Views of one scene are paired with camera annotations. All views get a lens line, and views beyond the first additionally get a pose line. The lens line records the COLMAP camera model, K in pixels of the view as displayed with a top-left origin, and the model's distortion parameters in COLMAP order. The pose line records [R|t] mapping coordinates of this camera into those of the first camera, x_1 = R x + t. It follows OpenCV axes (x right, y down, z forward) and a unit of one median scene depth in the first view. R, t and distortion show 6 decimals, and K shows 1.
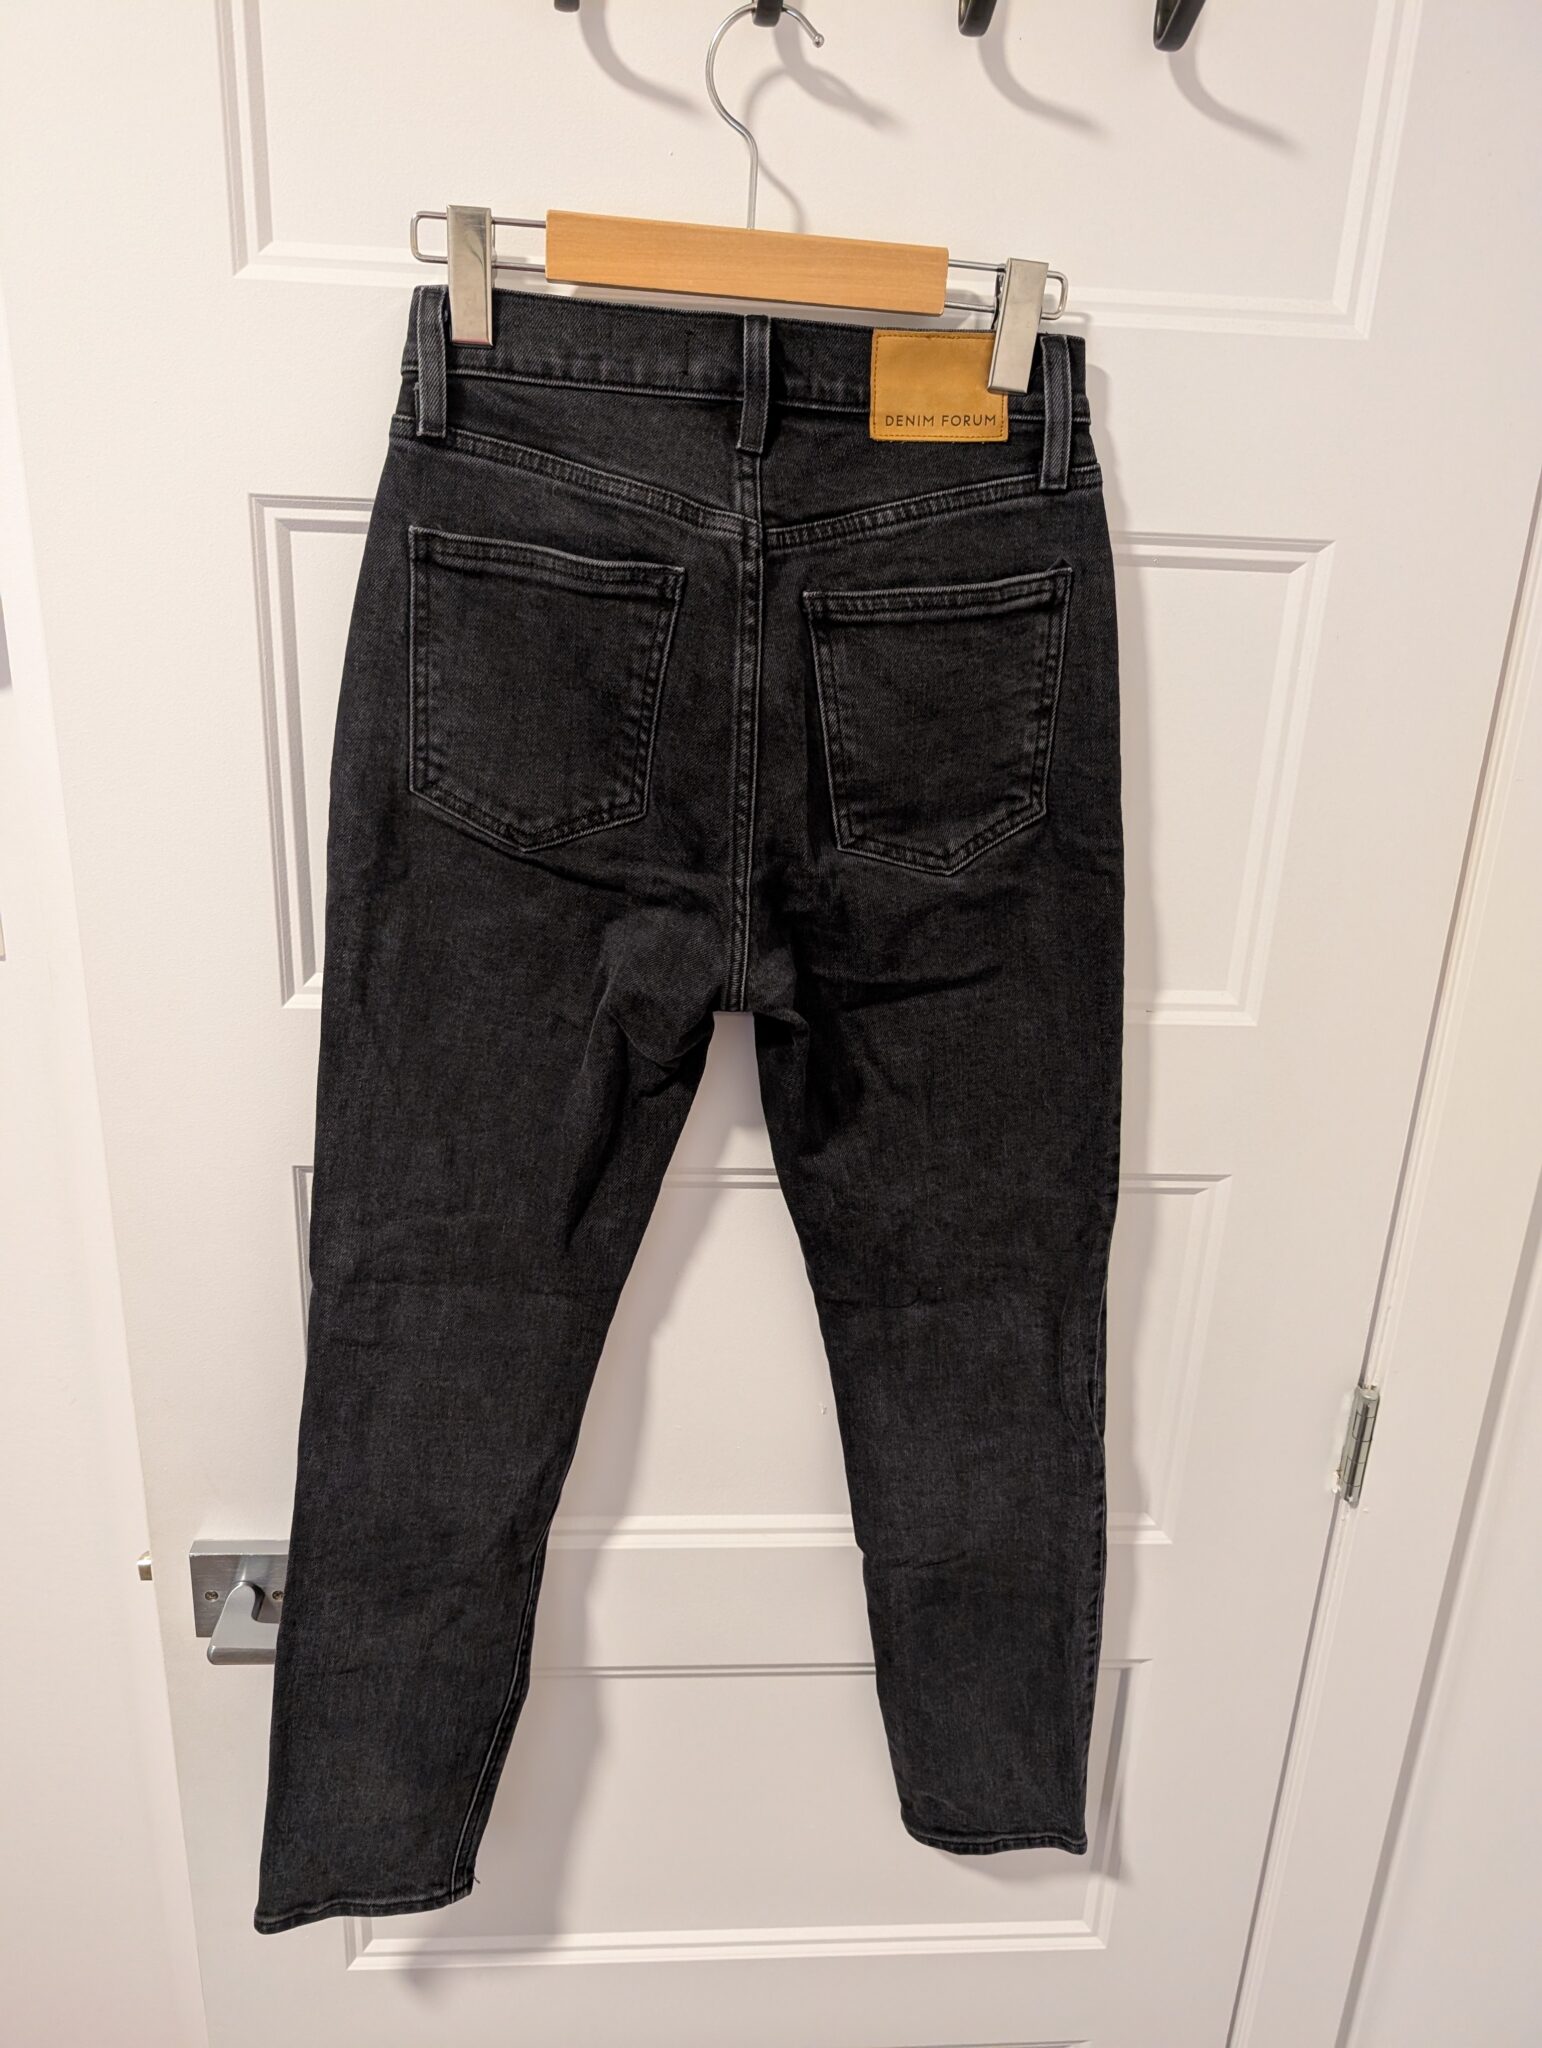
lens RADIAL K [[1417.3, 0, 695.2], [0, 1417.3, 1023.3], [0, 0, 1]] dist [-0.004228, -0.003430]
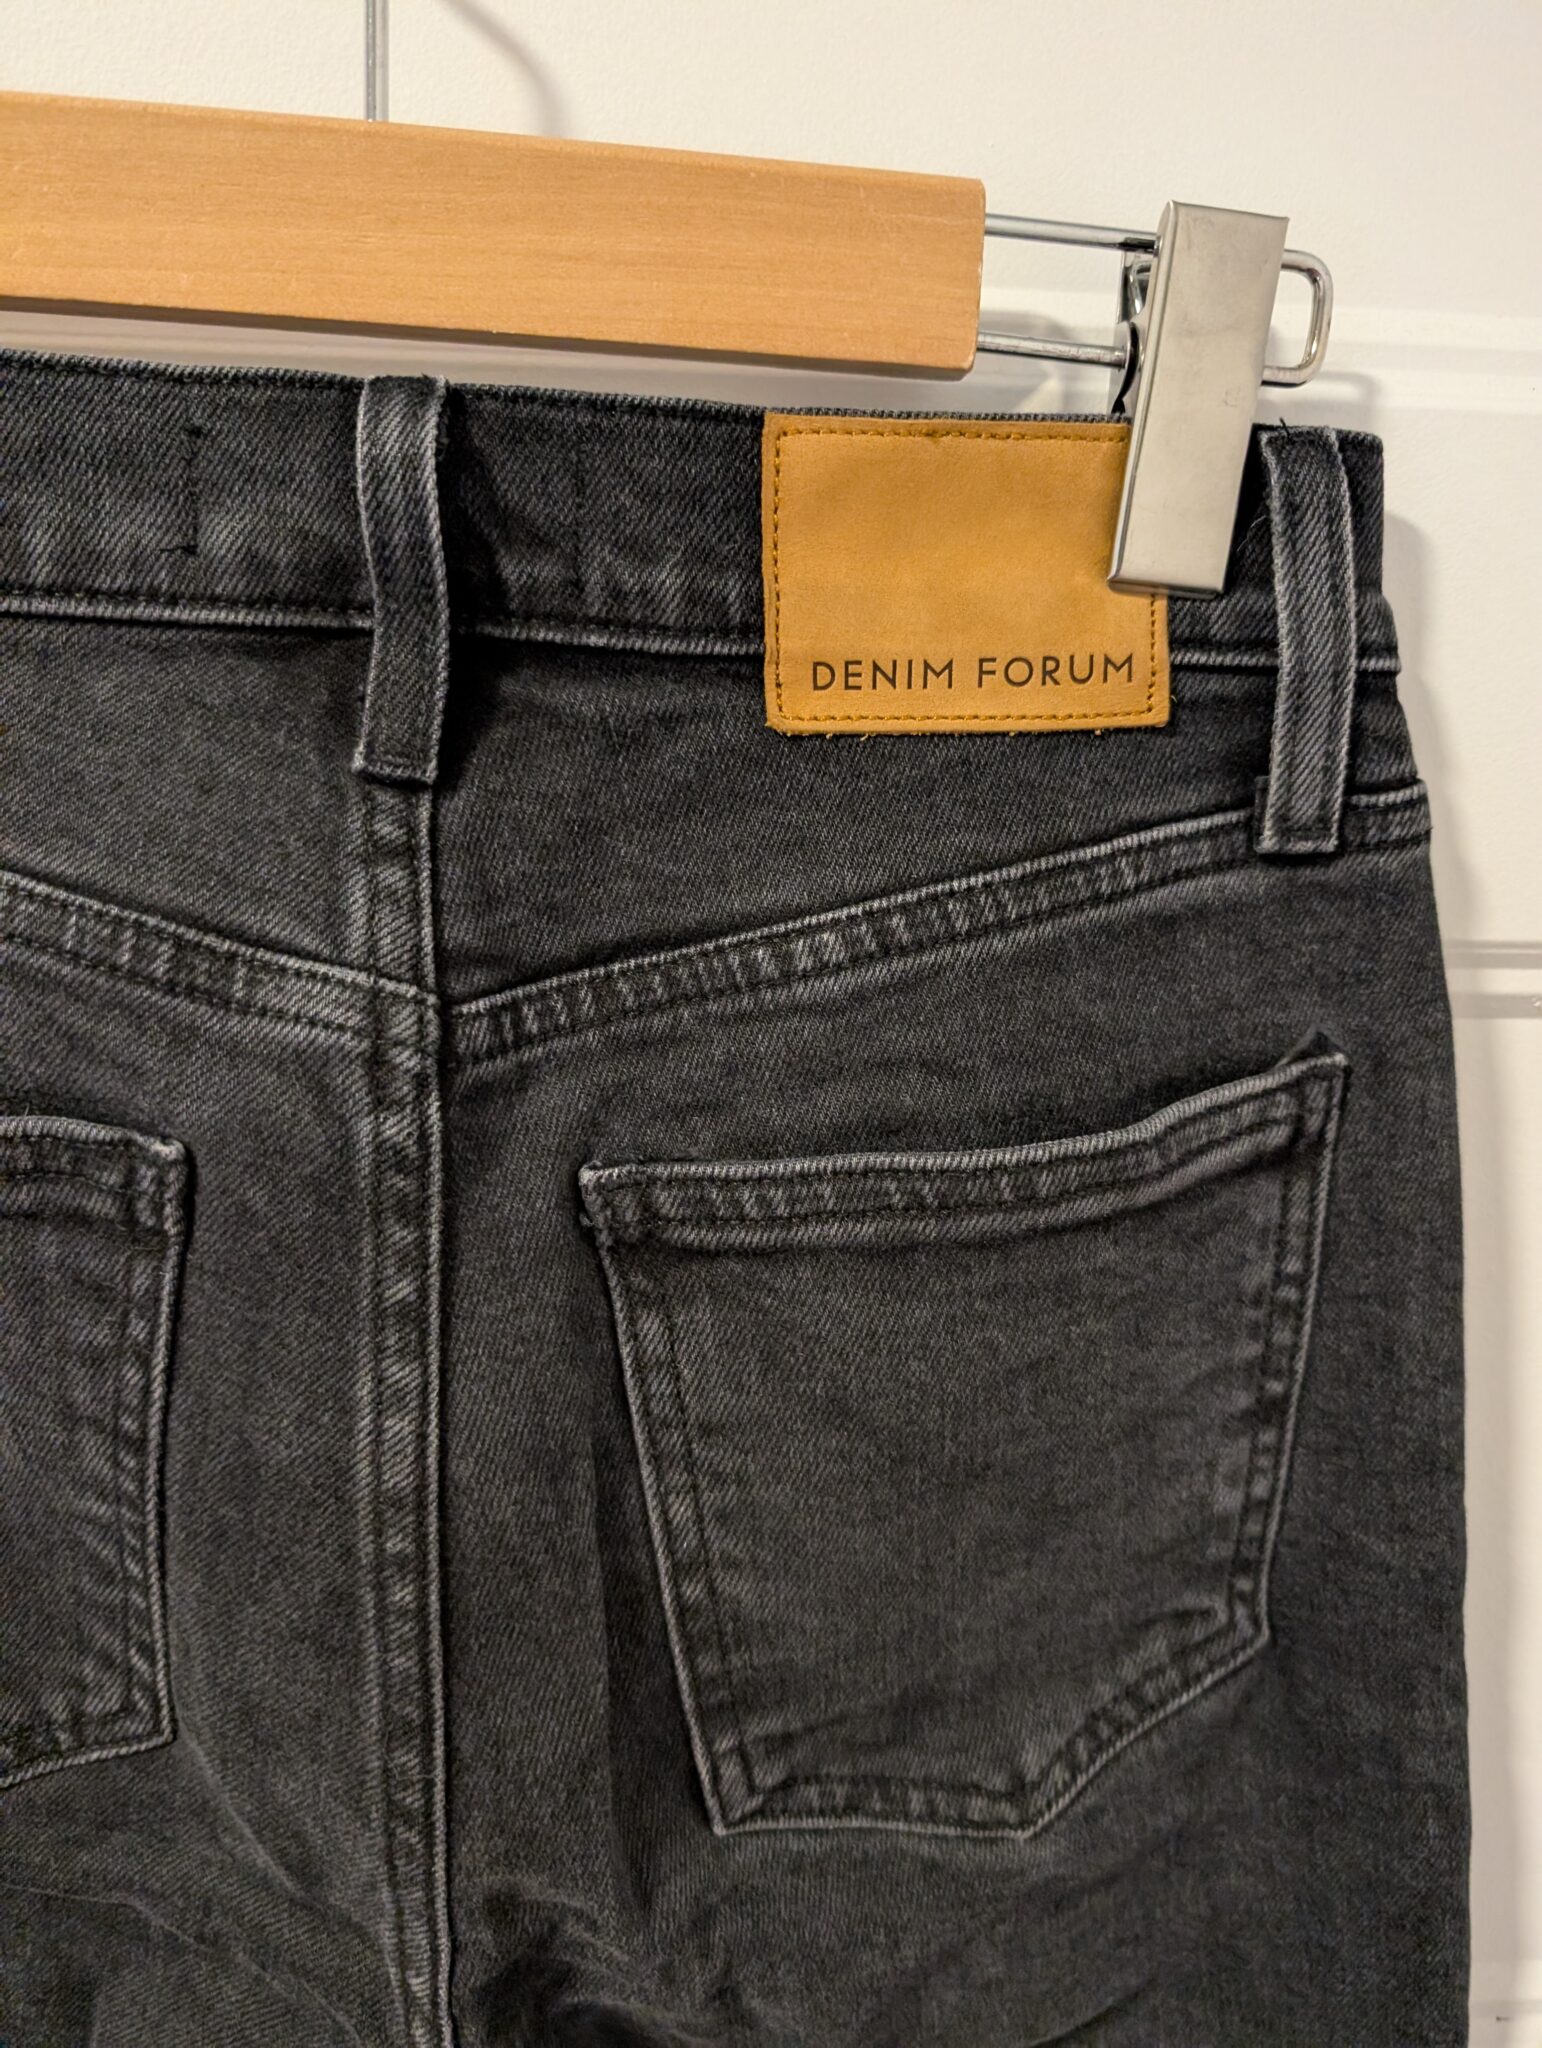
lens RADIAL K [[1417.3, 0, 695.2], [0, 1417.3, 1023.3], [0, 0, 1]] dist [-0.004228, -0.003430]
pose [[0.999908, -0.013596, -0.000259, 0.104406], [0.013507, 0.995206, -0.096866, -0.306753], [0.001575, 0.096853, 0.995297, 0.662464]]
